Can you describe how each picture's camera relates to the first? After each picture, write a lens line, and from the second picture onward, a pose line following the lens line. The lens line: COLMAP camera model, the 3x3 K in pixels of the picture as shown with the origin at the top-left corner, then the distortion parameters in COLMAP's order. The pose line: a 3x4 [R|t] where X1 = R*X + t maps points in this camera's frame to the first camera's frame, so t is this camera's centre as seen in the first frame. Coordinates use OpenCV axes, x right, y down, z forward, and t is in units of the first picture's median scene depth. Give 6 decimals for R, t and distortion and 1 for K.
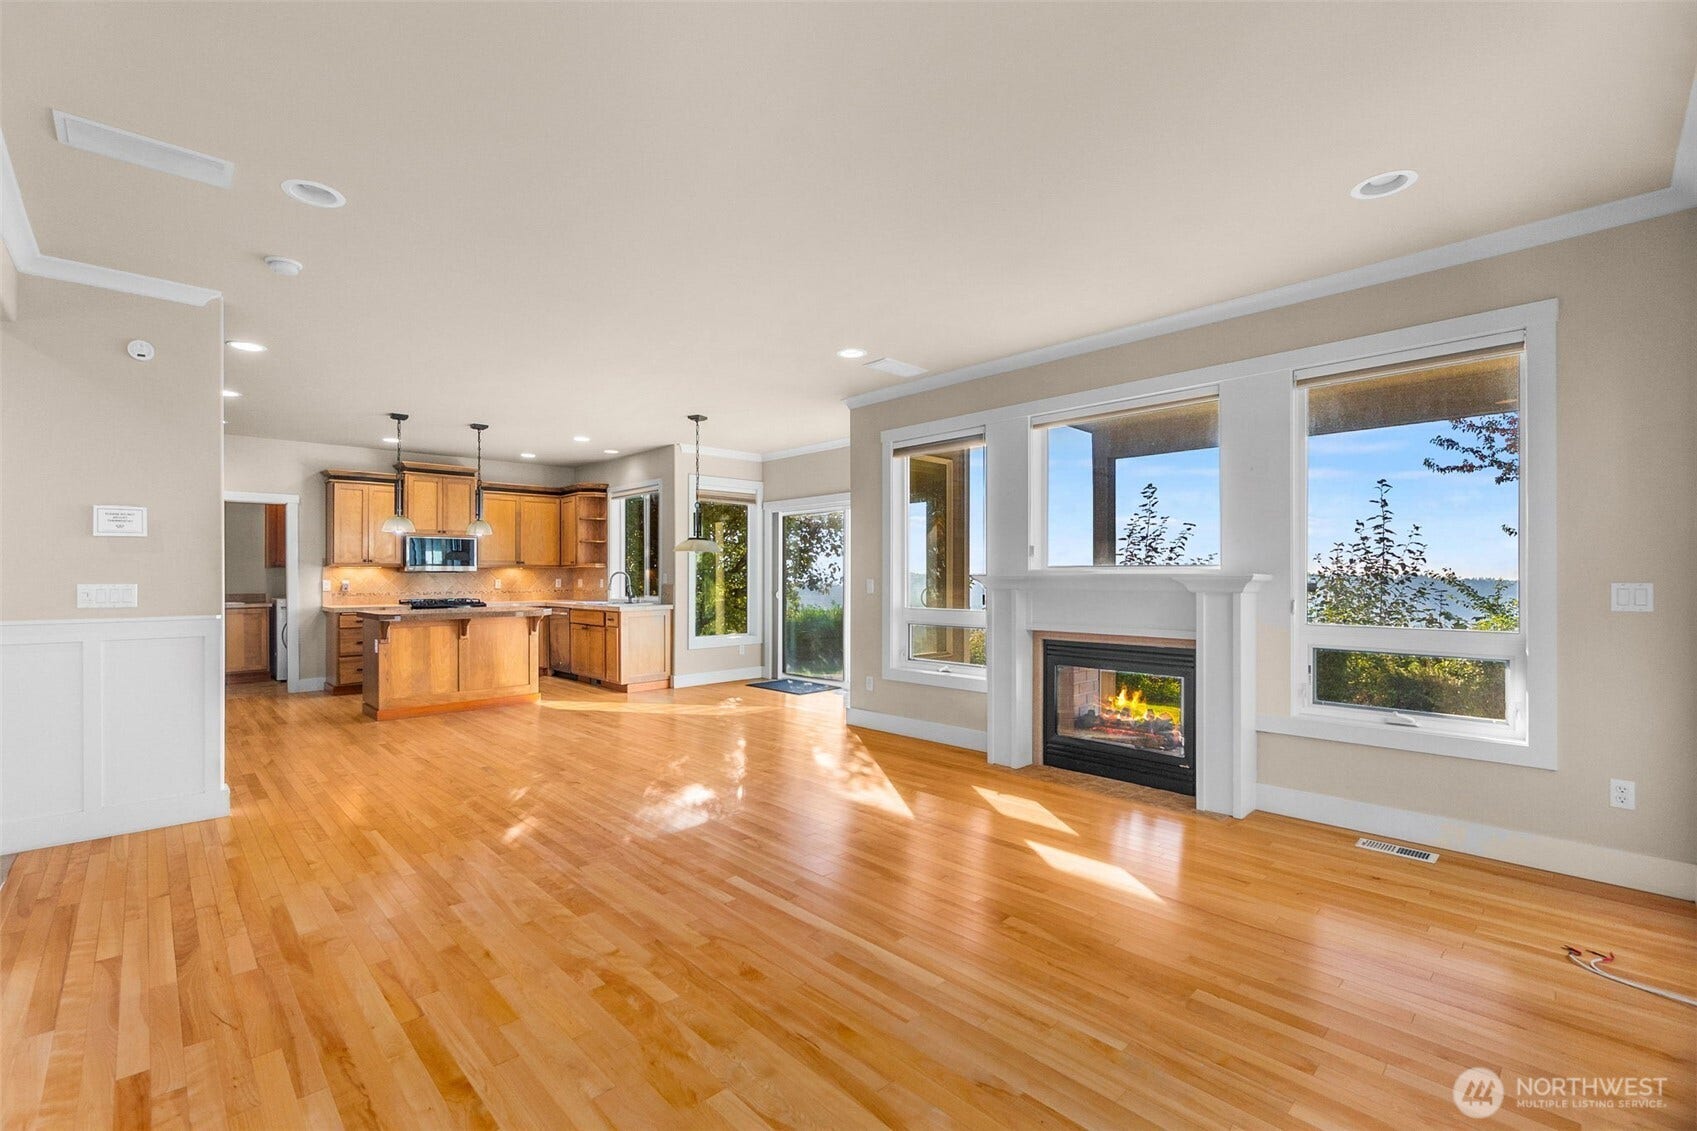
lens RADIAL K [[735.5, 0, 854.2], [0, 735.5, 569.1], [0, 0, 1]] dist [-0.003473, 0.002254]
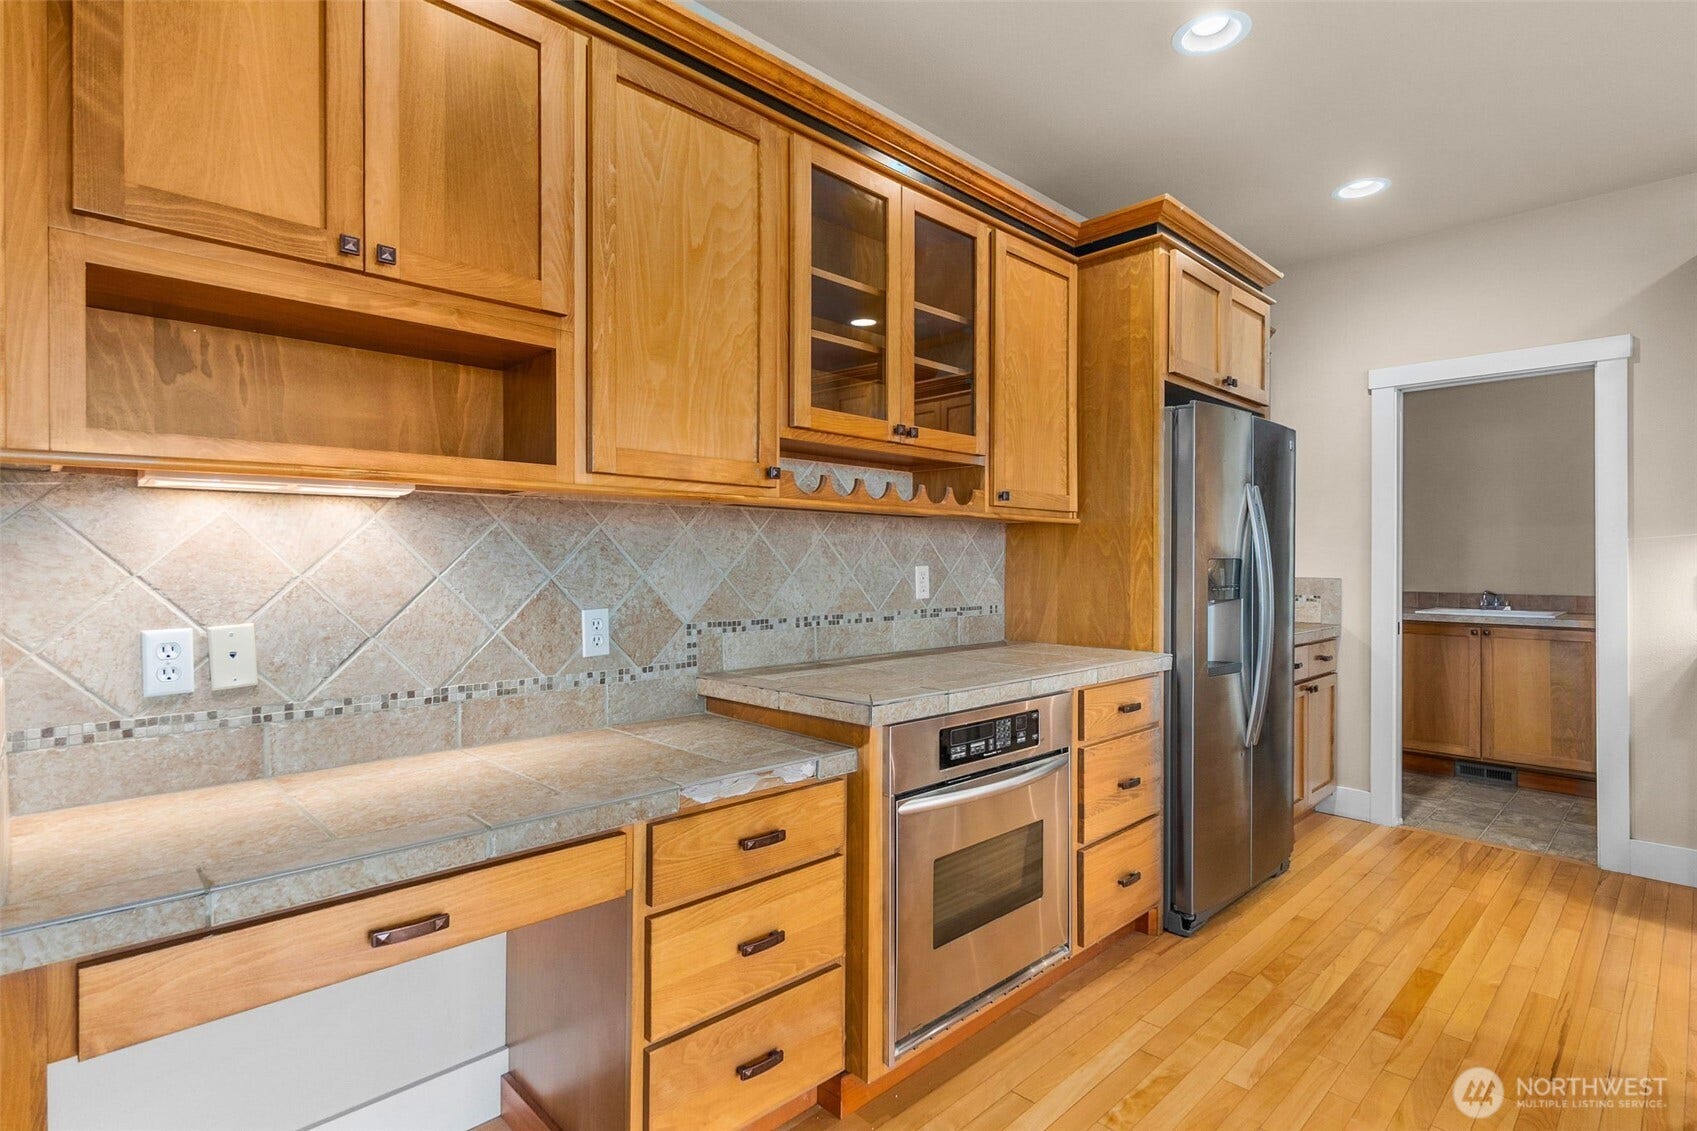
lens RADIAL K [[838.5, 0, 811.4], [0, 838.5, 557.9], [0, 0, 1]] dist [0.010139, -0.003620]
pose [[-0.017094, 0.001151, -0.999853, -0.311500], [0.002064, 0.999997, 0.001116, 0.008424], [0.999852, -0.002045, -0.017096, 0.567423]]
